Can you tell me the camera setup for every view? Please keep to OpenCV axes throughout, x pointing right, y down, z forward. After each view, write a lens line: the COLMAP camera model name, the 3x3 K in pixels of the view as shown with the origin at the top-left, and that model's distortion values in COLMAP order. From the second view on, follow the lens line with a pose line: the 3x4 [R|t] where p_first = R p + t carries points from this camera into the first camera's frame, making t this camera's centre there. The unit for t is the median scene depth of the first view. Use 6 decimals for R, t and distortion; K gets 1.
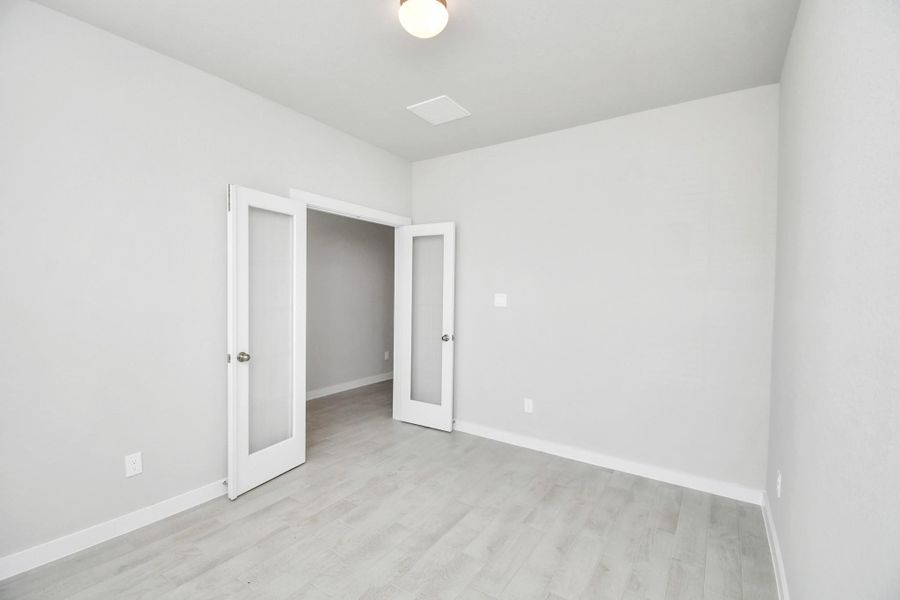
lens RADIAL K [[400.2, 0, 449.7], [0, 400.2, 303.8], [0, 0, 1]] dist [-0.027025, -0.000226]
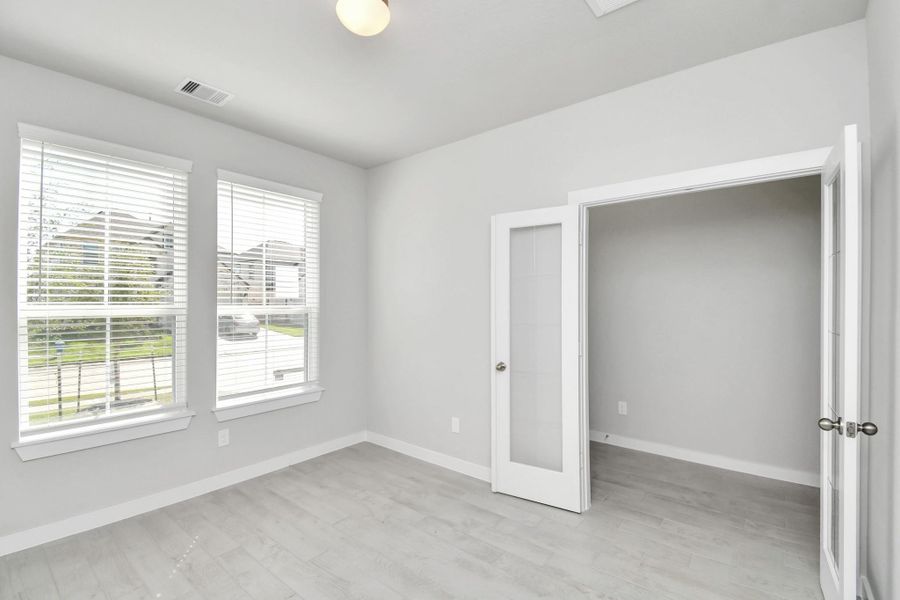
lens RADIAL K [[411.4, 0, 450.0], [0, 411.4, 300.0], [0, 0, 1]] dist [0.000739, -0.000180]
pose [[-0.103072, -0.022577, -0.994418, 0.632619], [-0.033930, 0.999240, -0.019169, -0.023309], [0.994095, 0.031765, -0.103759, 0.962574]]
